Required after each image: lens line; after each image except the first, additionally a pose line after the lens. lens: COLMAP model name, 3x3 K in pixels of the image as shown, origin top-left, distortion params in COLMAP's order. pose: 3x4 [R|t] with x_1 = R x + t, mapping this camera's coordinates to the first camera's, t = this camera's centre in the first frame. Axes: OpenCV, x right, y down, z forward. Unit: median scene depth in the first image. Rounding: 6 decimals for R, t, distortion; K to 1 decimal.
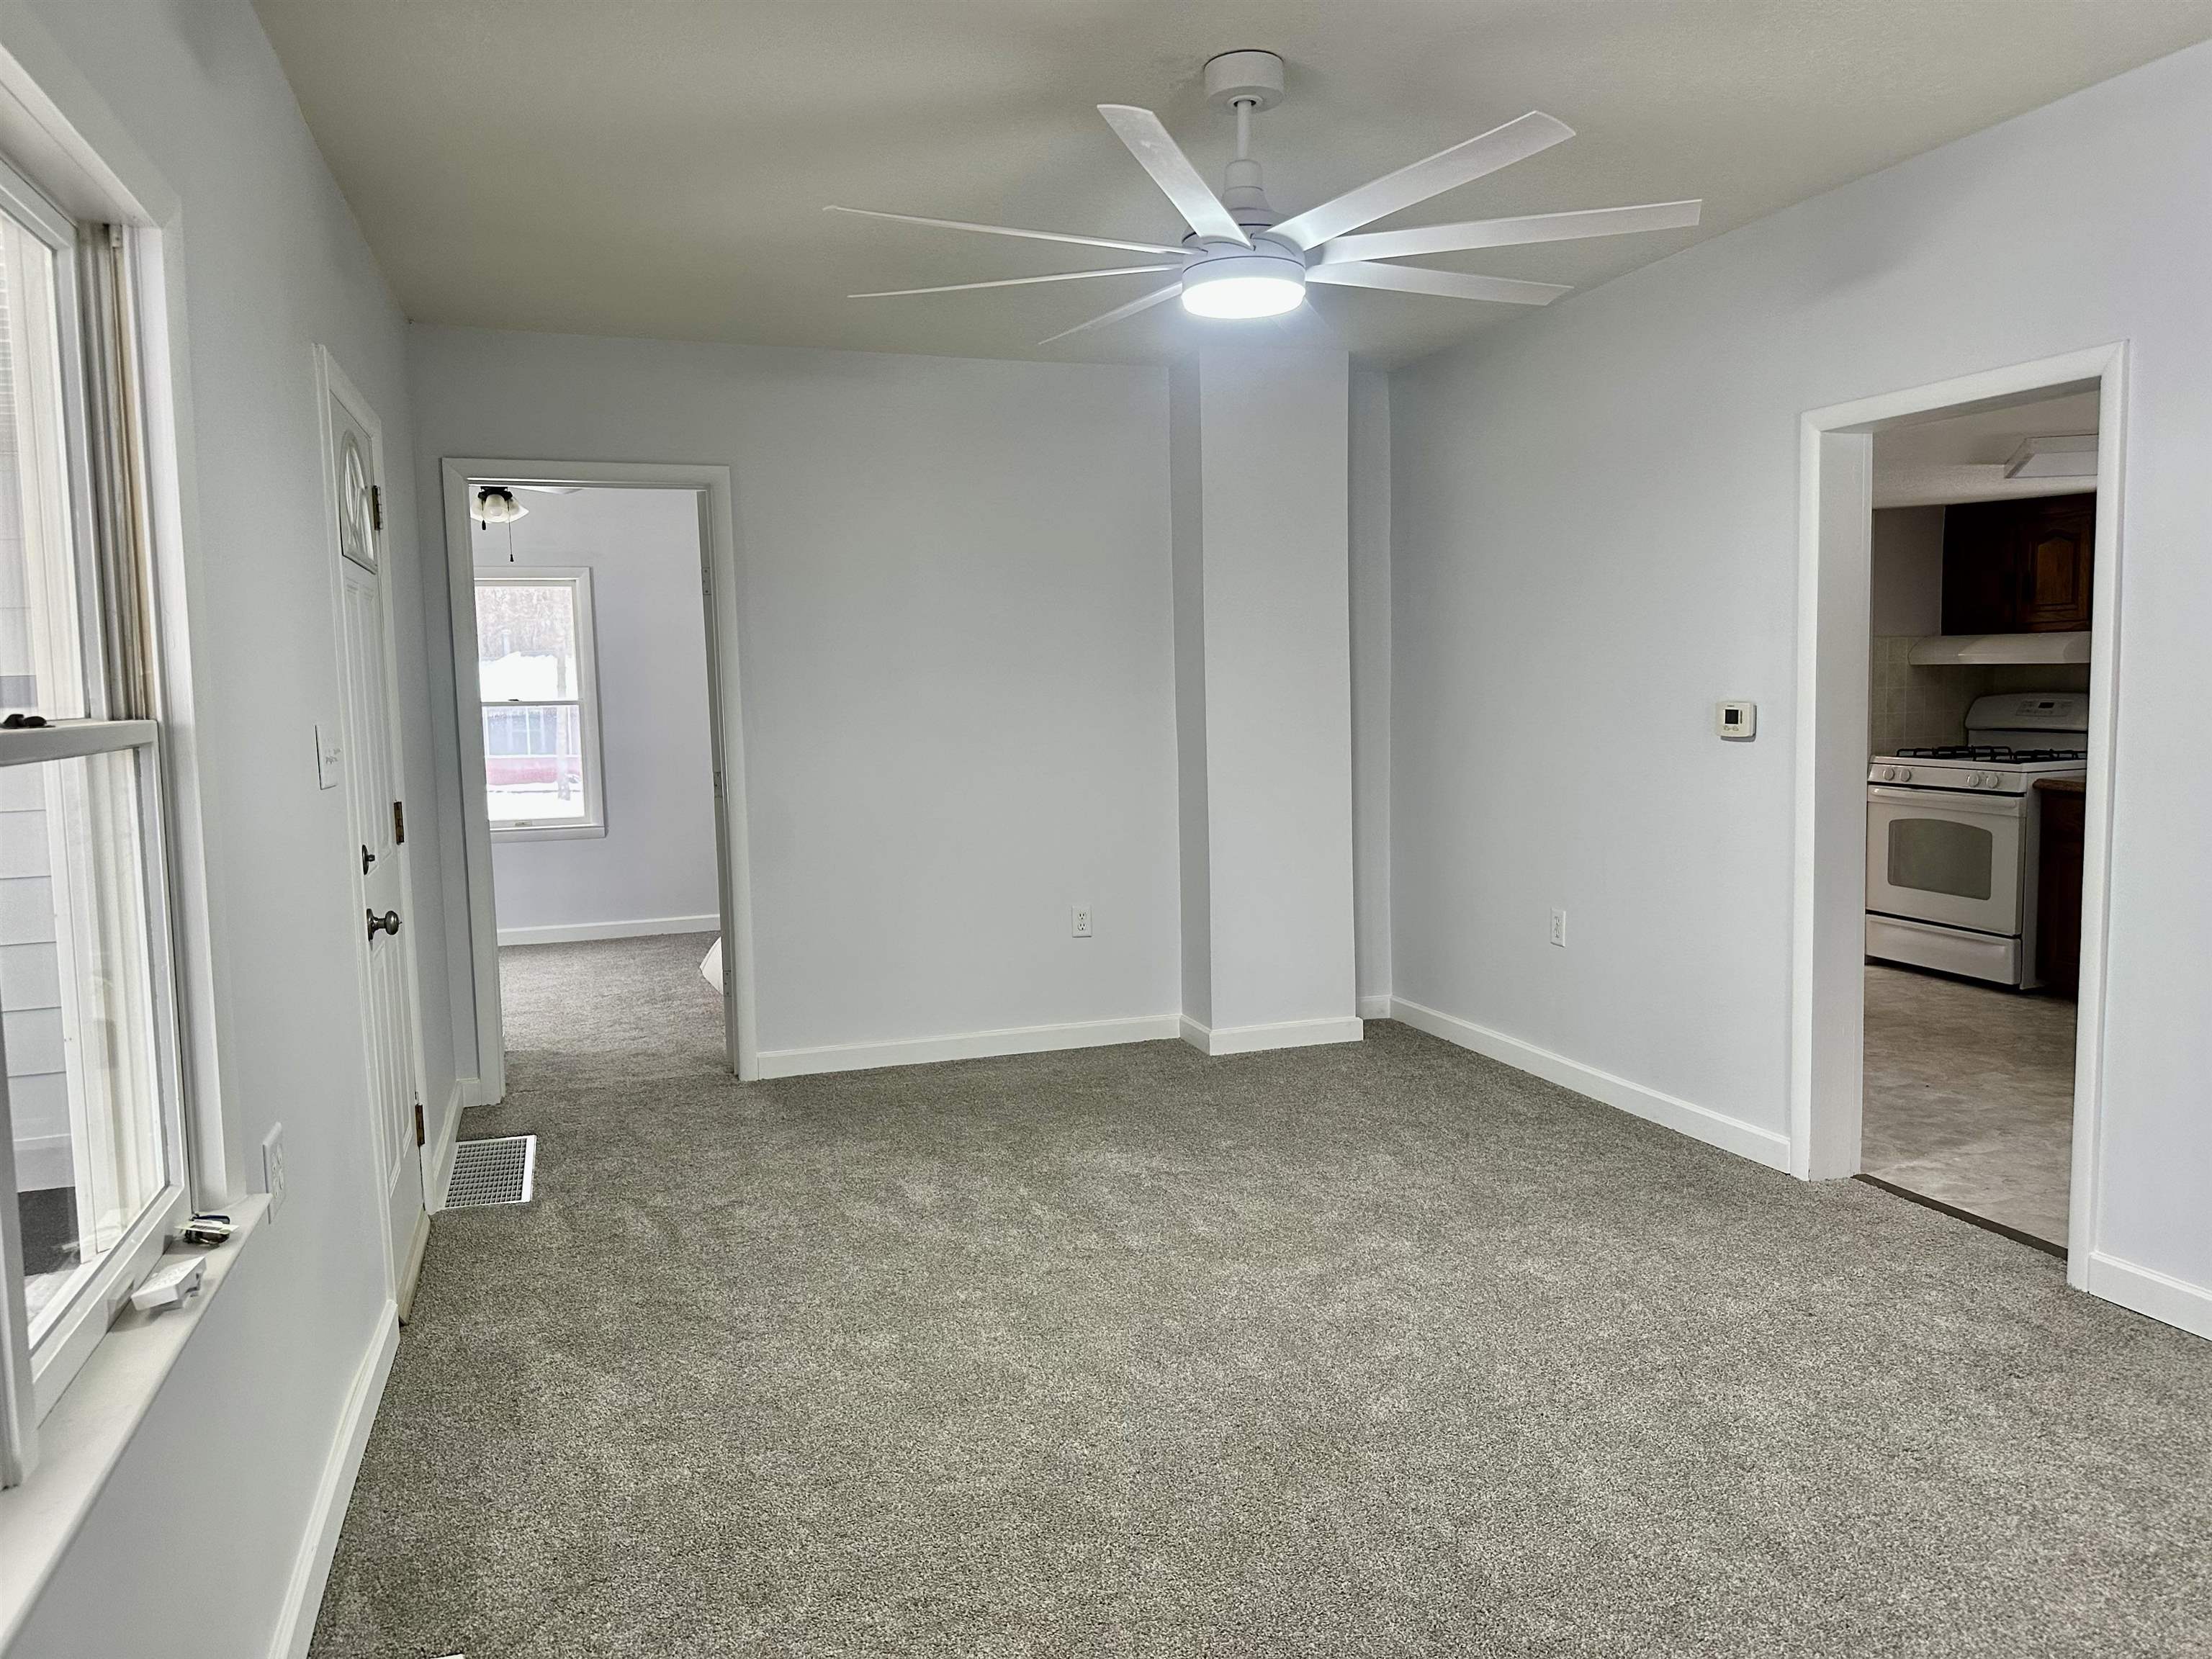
lens RADIAL K [[1552.1, 0, 1134.7], [0, 1552.1, 813.7], [0, 0, 1]] dist [0.067391, -0.082754]
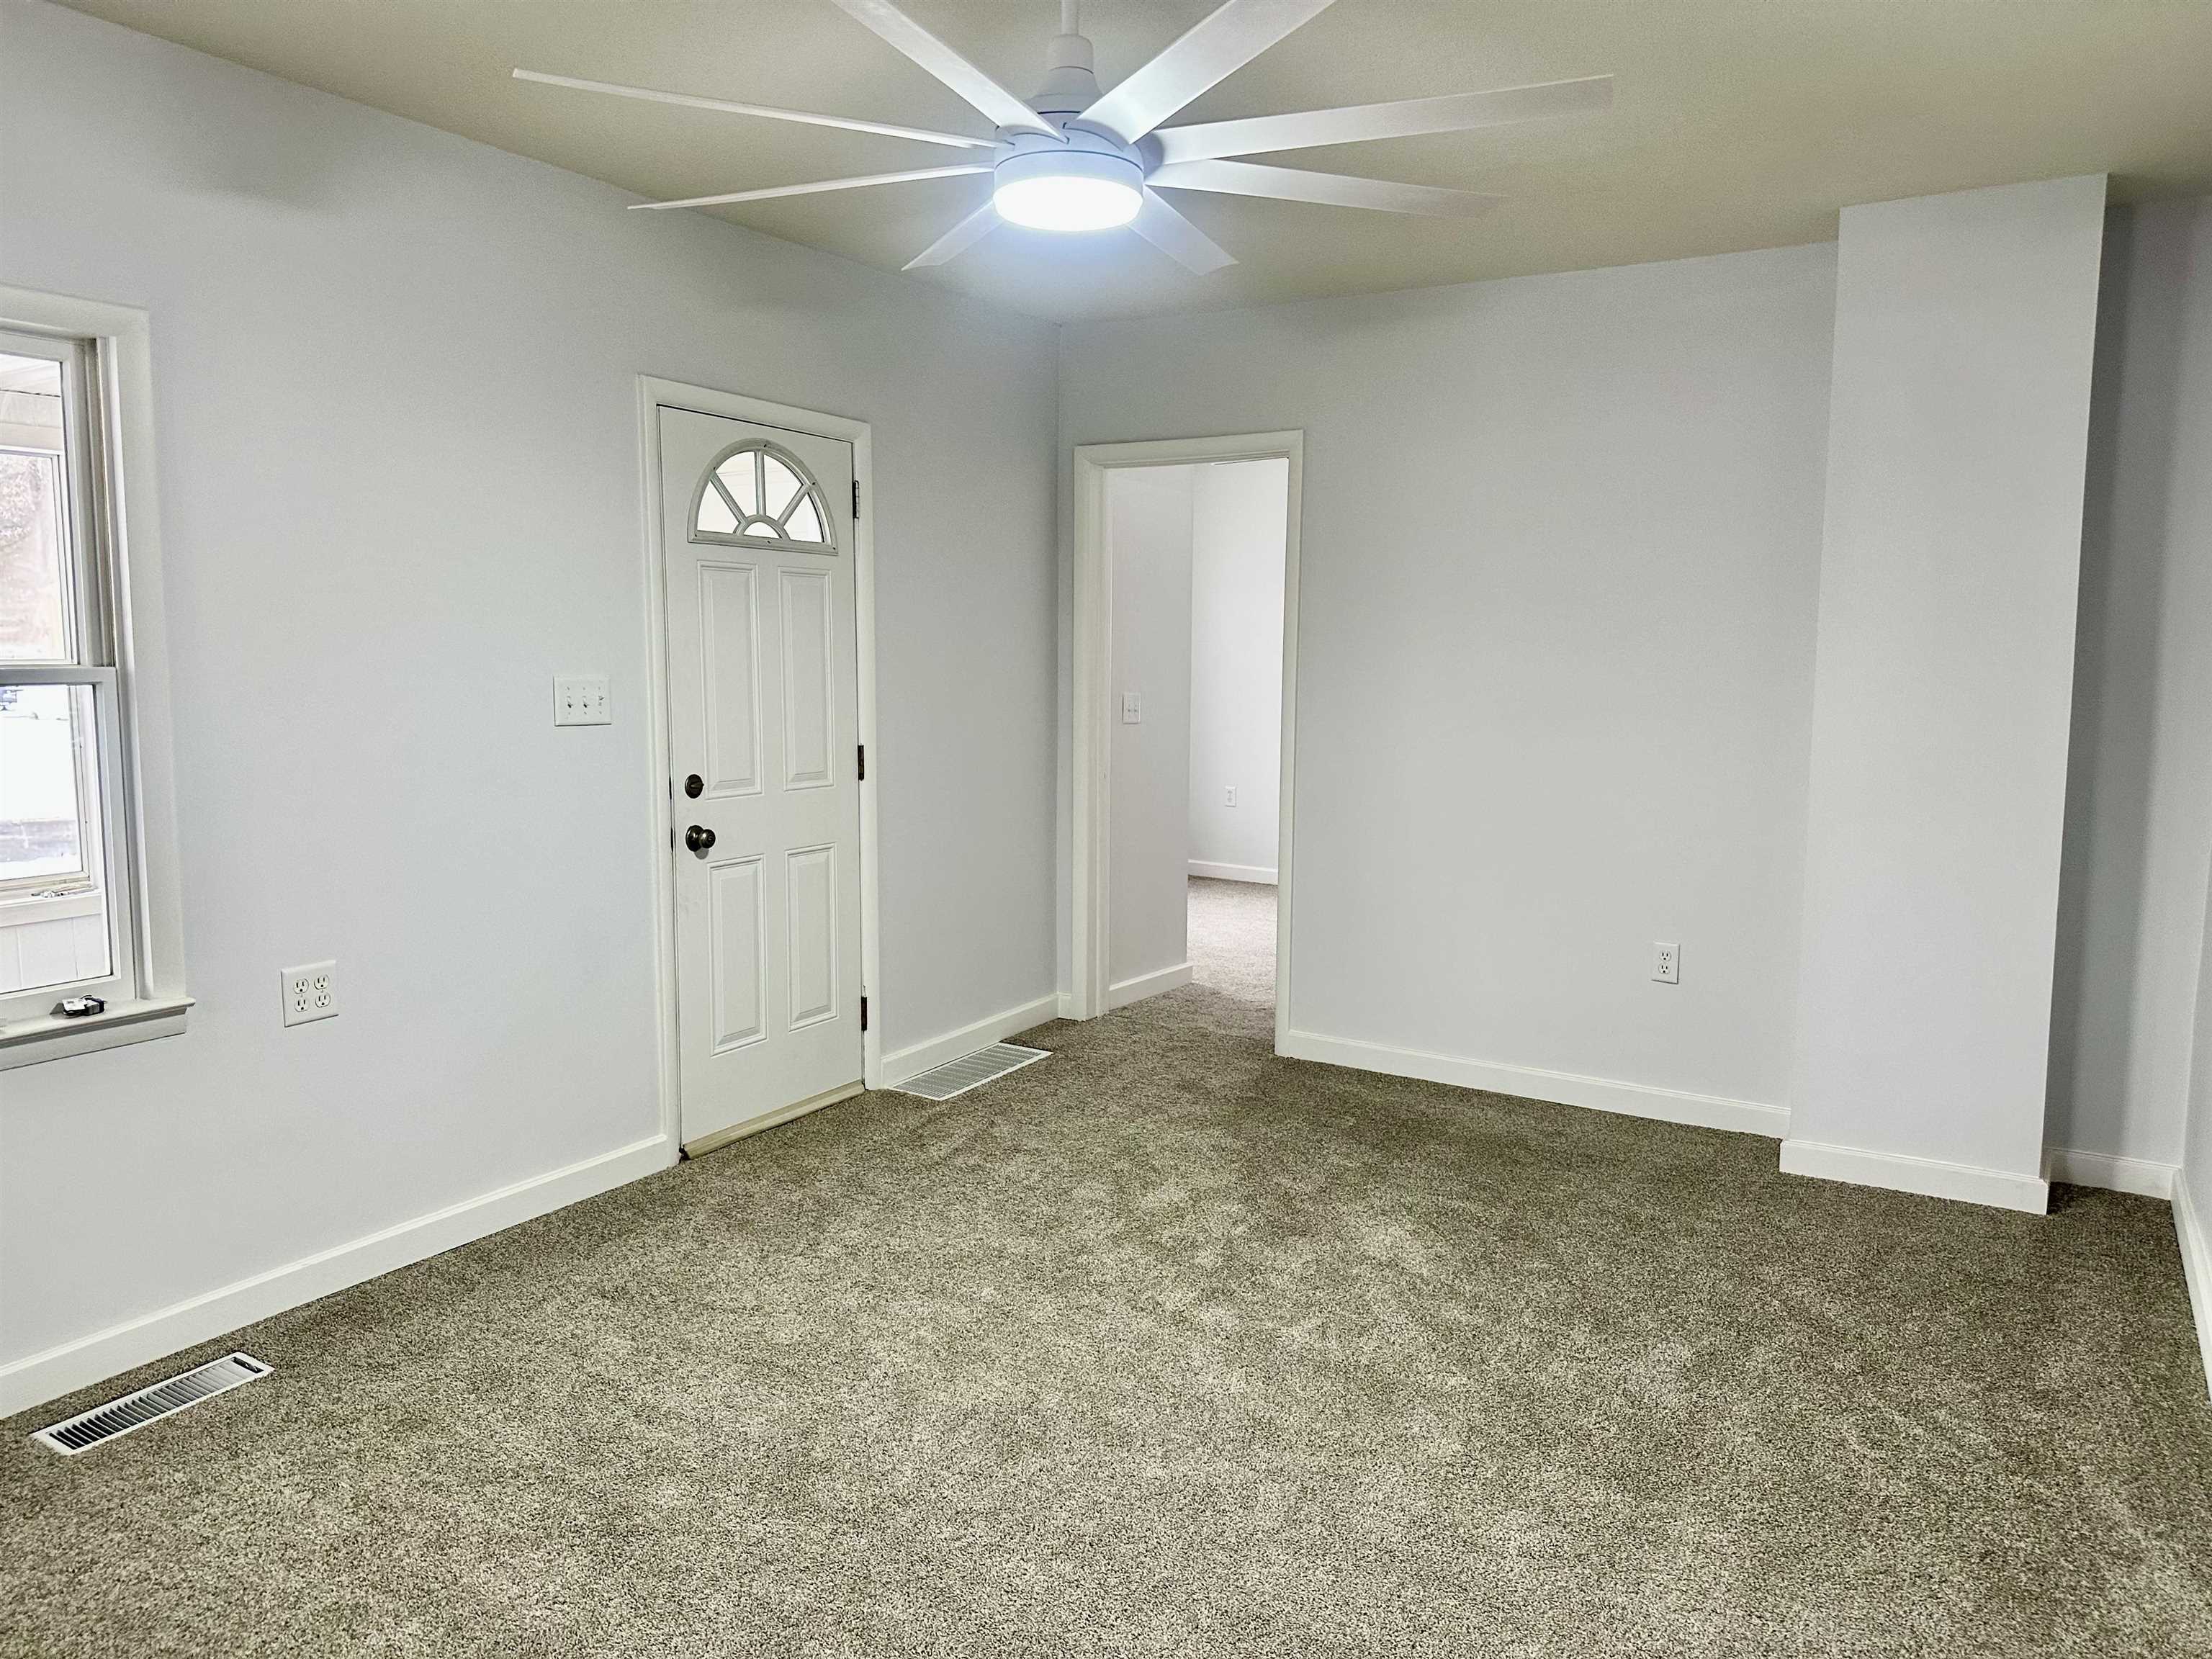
lens RADIAL K [[1552.1, 0, 1106.2], [0, 1552.1, 815.6], [0, 0, 1]] dist [0.067391, -0.082754]
pose [[0.642959, 0.111320, -0.757768, 0.562525], [-0.089870, 0.993512, 0.069698, -0.053584], [0.760610, 0.023287, 0.648791, 0.369010]]
